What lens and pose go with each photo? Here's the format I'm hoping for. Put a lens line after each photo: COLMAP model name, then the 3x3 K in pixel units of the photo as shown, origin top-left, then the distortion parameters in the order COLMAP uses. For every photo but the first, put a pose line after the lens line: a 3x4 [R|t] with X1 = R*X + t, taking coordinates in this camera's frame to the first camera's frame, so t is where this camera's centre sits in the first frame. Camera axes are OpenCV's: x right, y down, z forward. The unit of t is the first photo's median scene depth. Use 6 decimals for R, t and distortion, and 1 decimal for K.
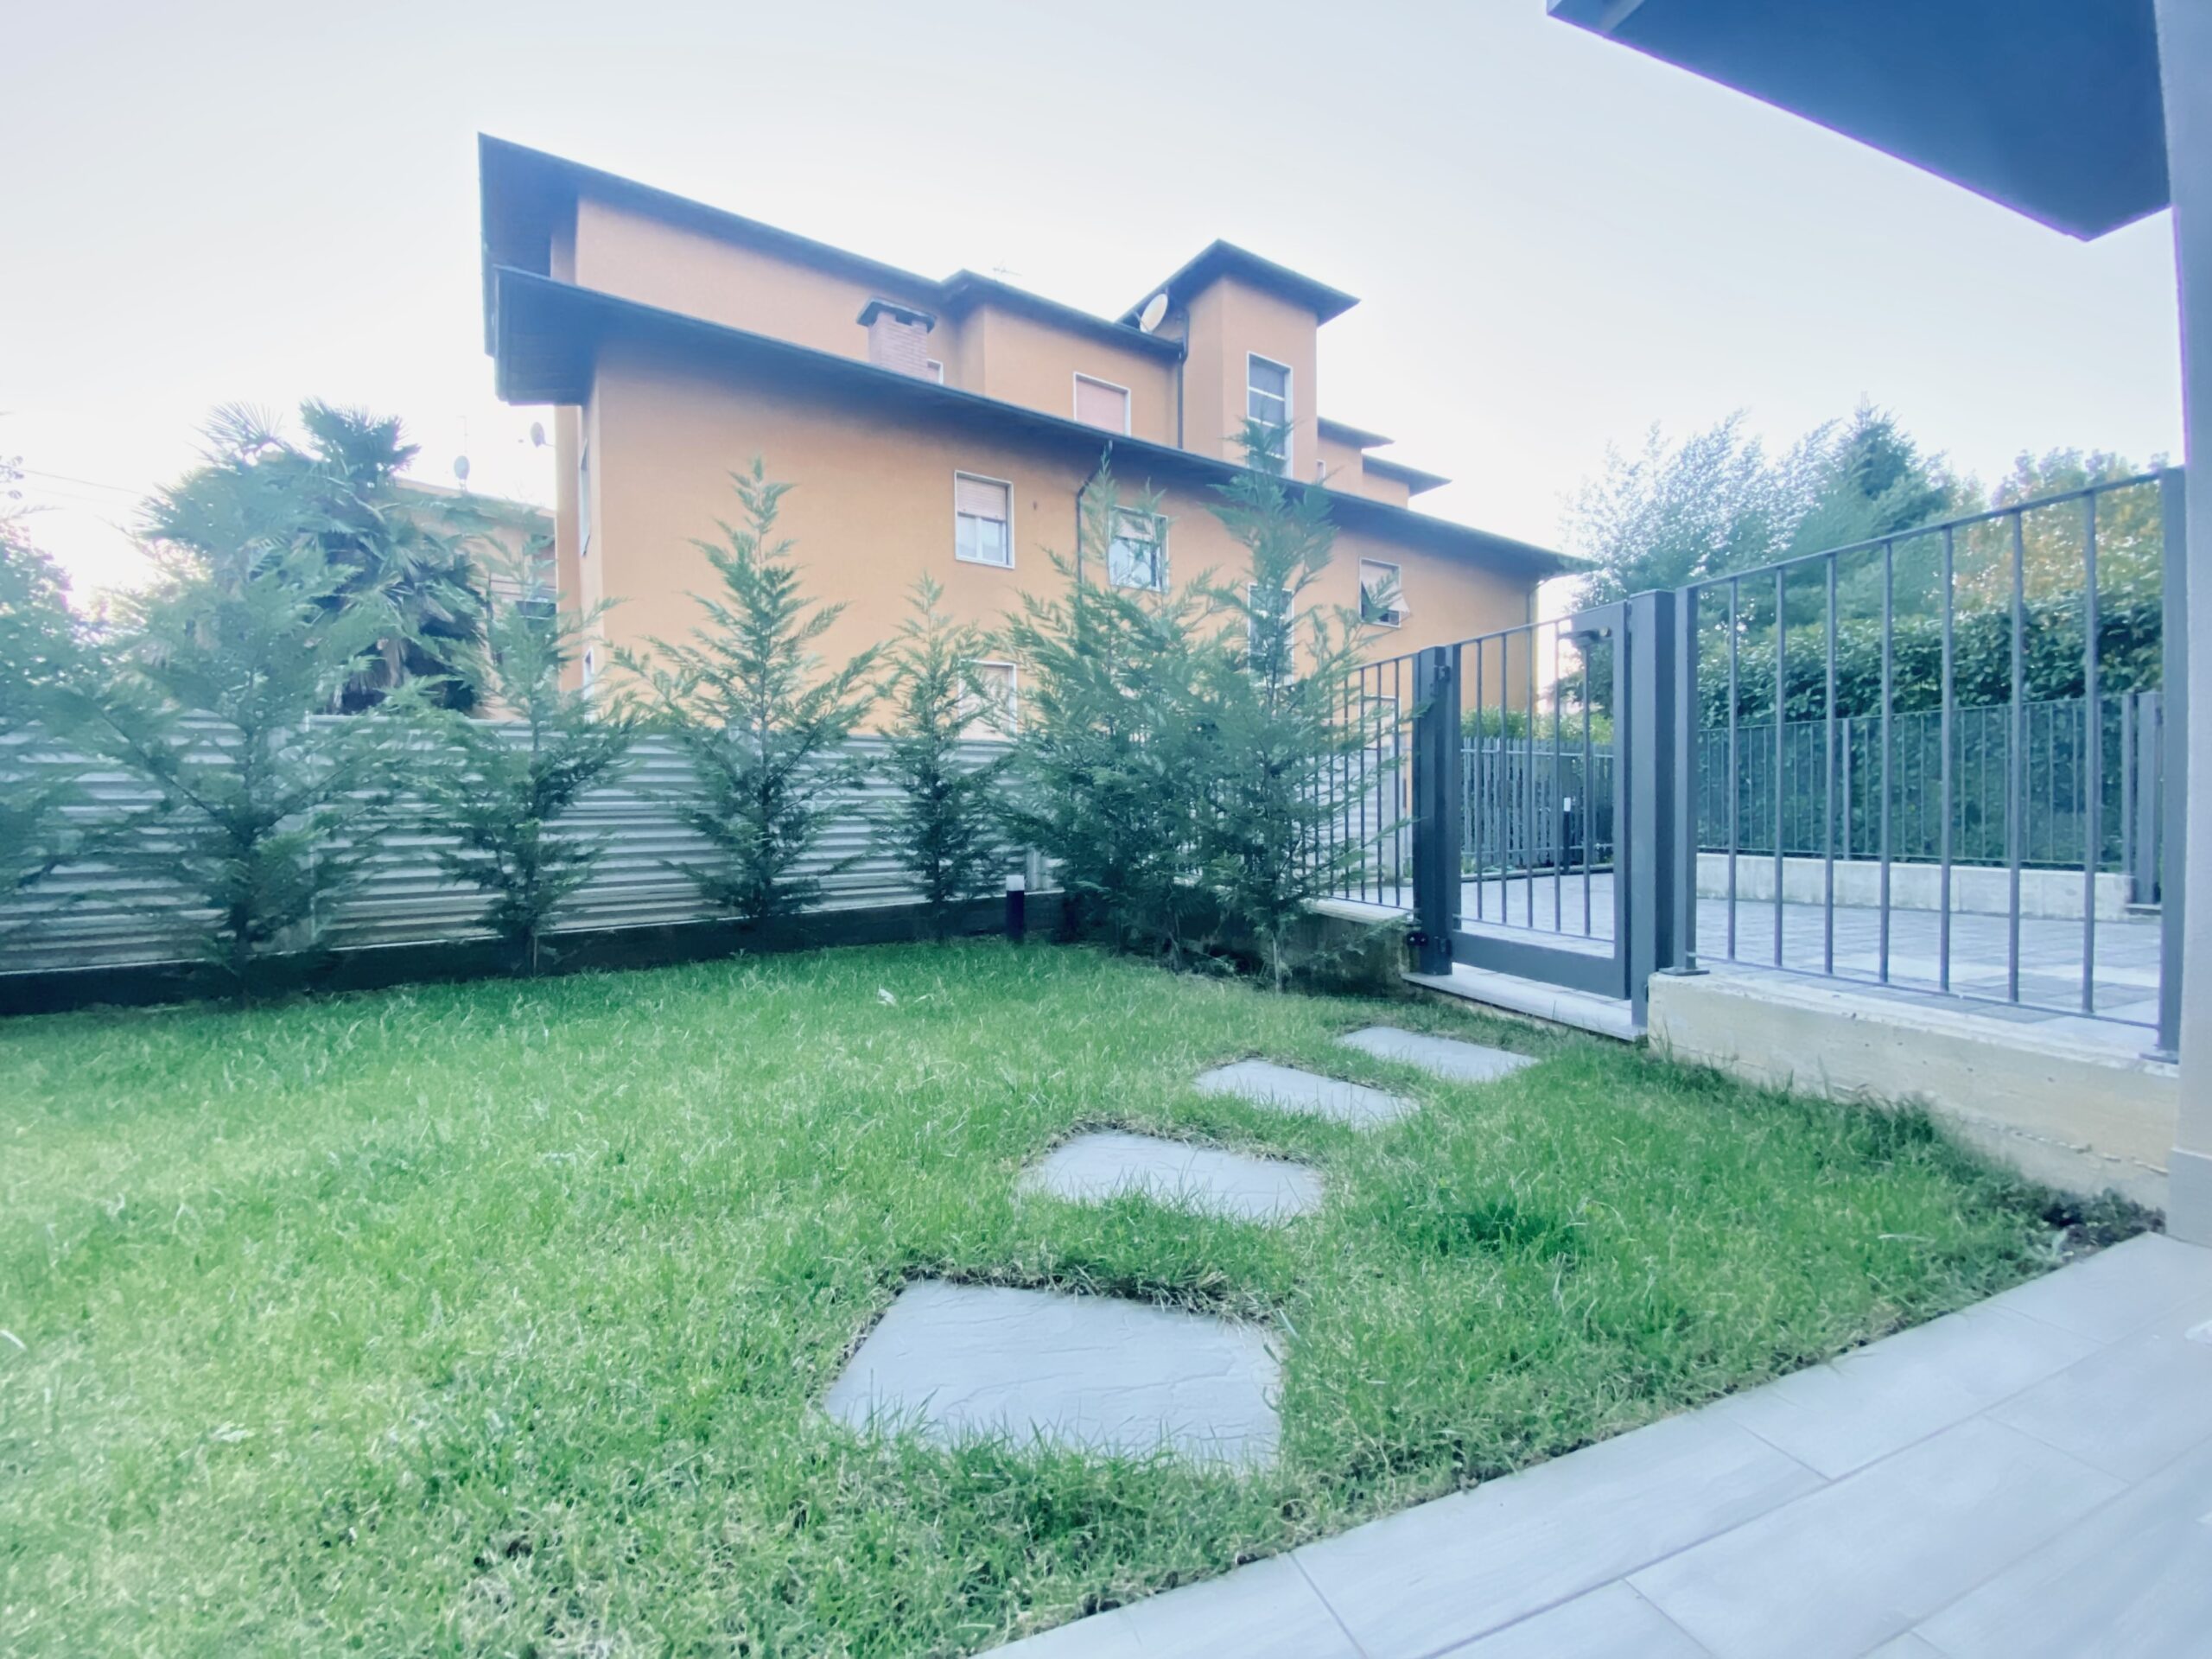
lens RADIAL K [[894.2, 0, 1100.2], [0, 894.2, 822.5], [0, 0, 1]] dist [0.021806, -0.019091]
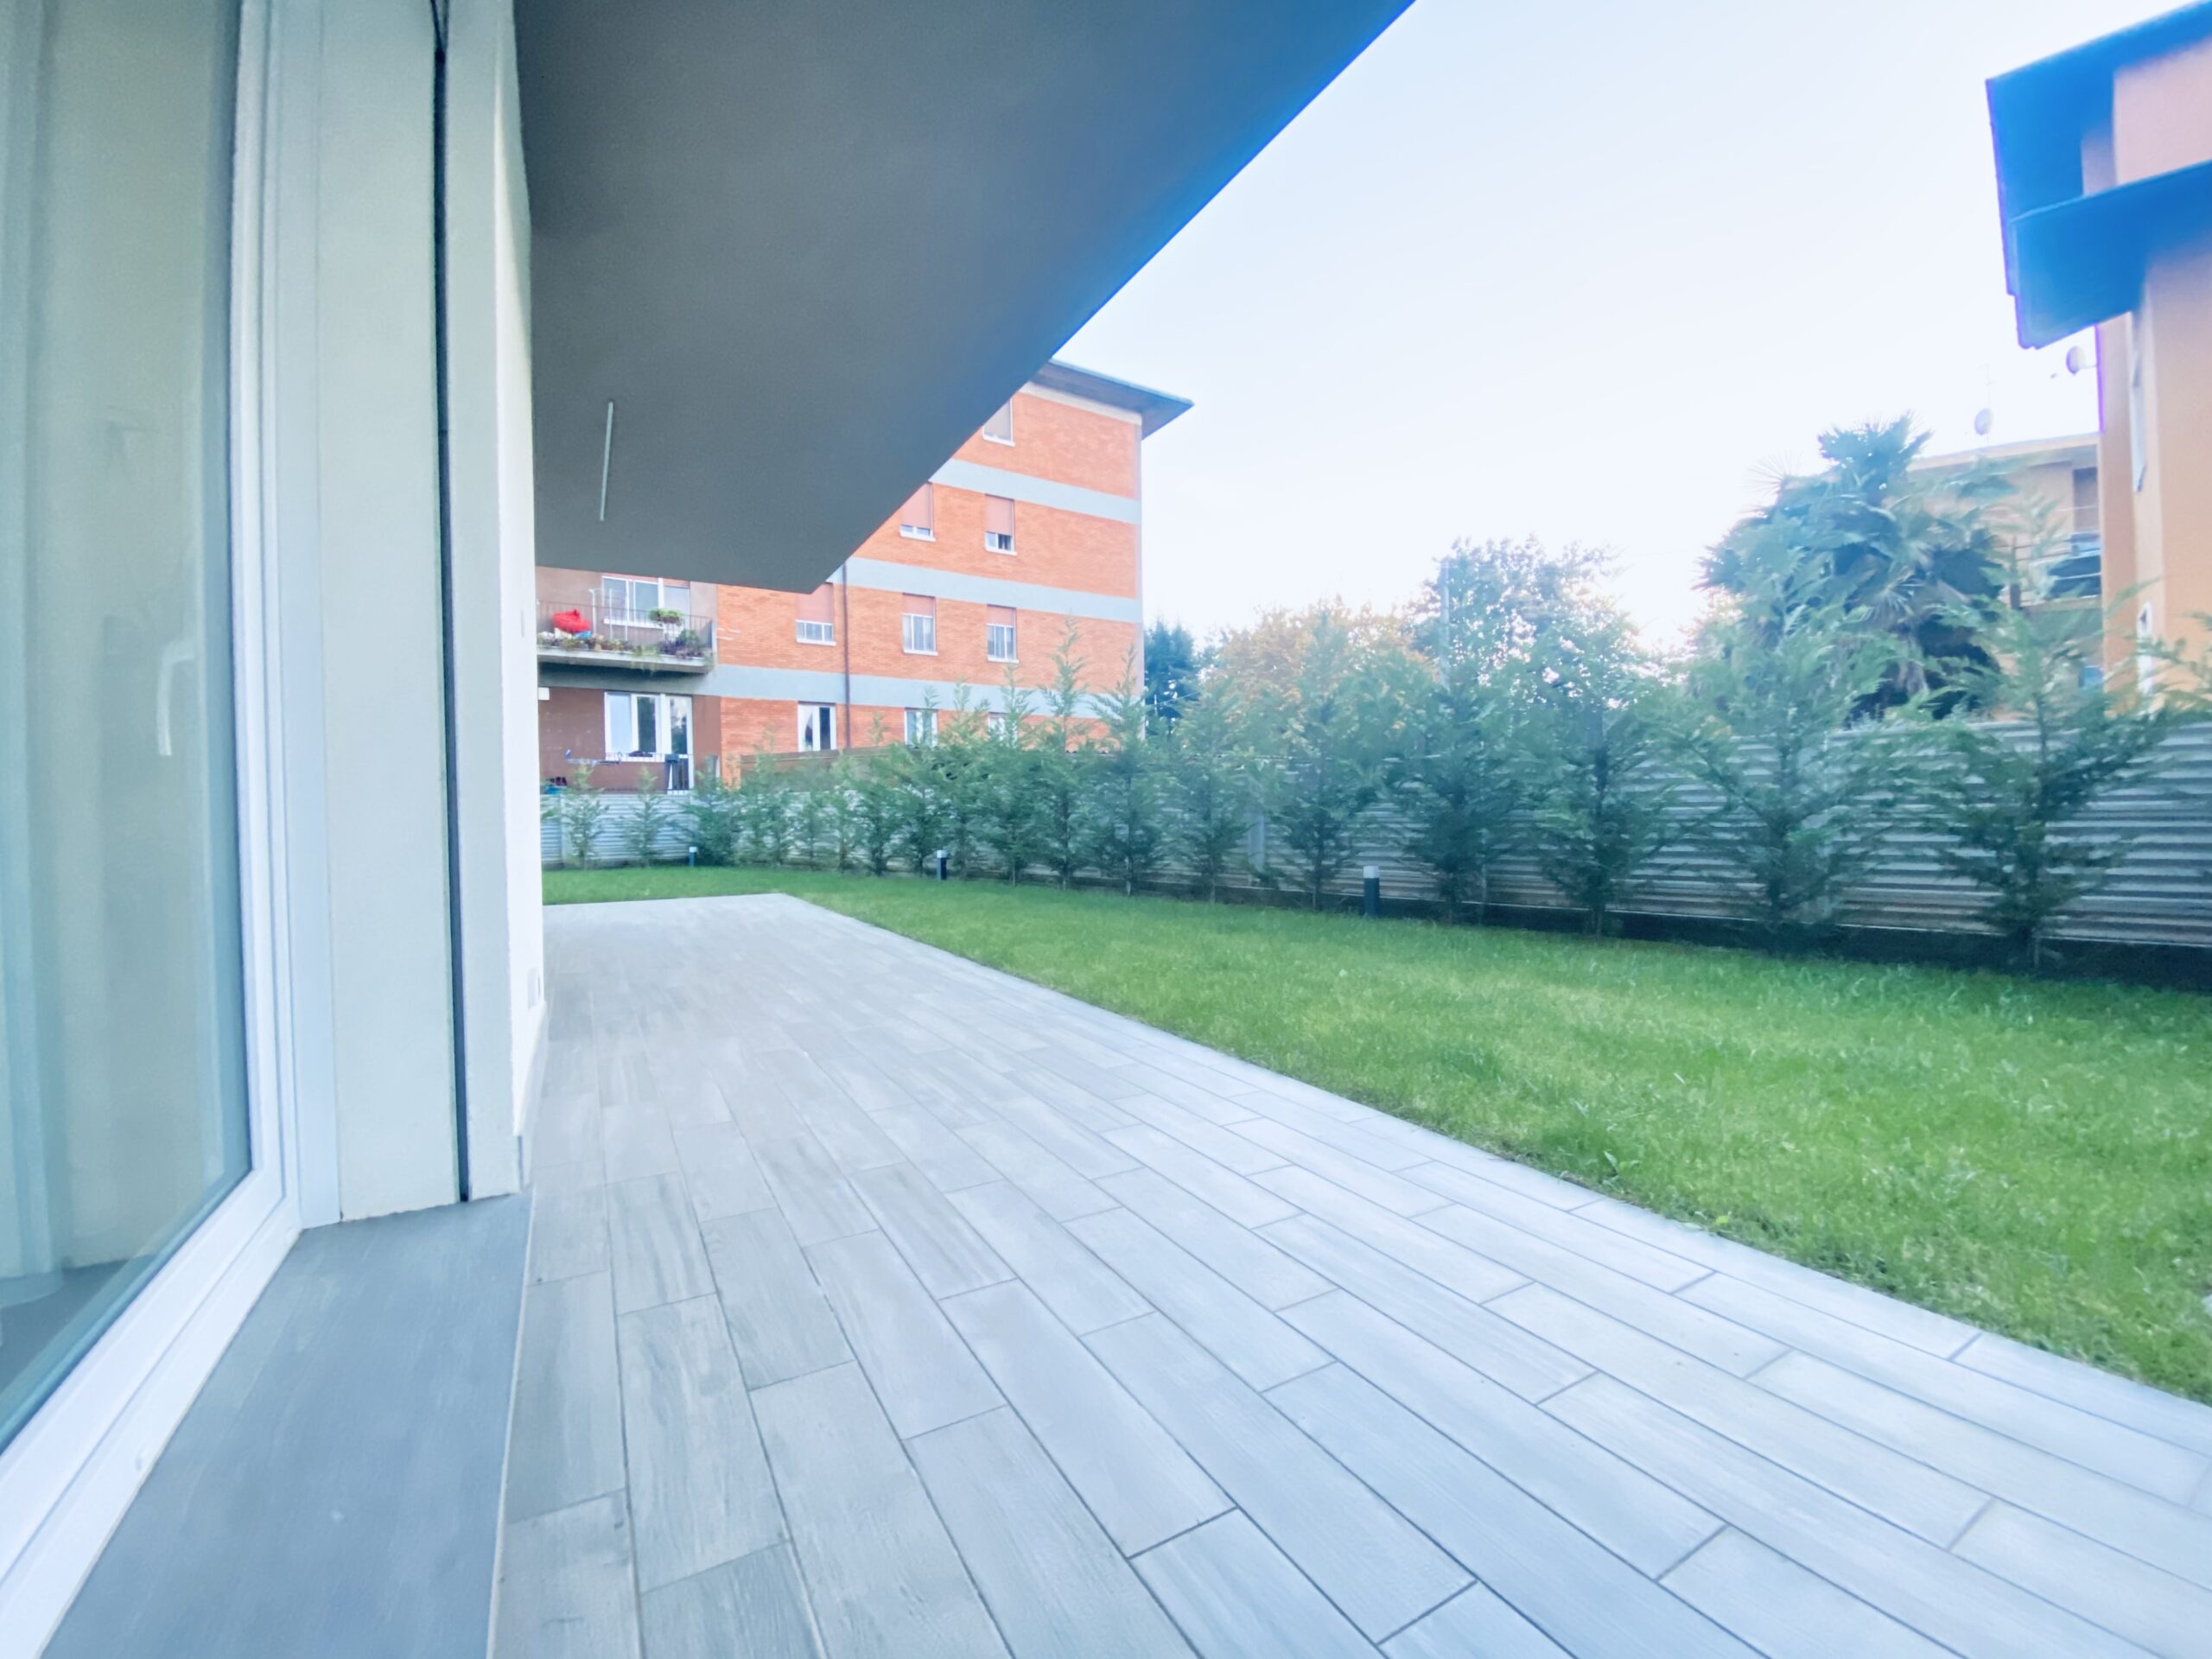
lens RADIAL K [[879.7, 0, 1106.0], [0, 879.7, 829.5], [0, 0, 1]] dist [-0.000377, -0.010956]
pose [[0.166496, 0.025683, -0.985708, 0.148006], [-0.008651, 0.999660, 0.024586, -0.008503], [0.986004, 0.004433, 0.166662, -0.183688]]
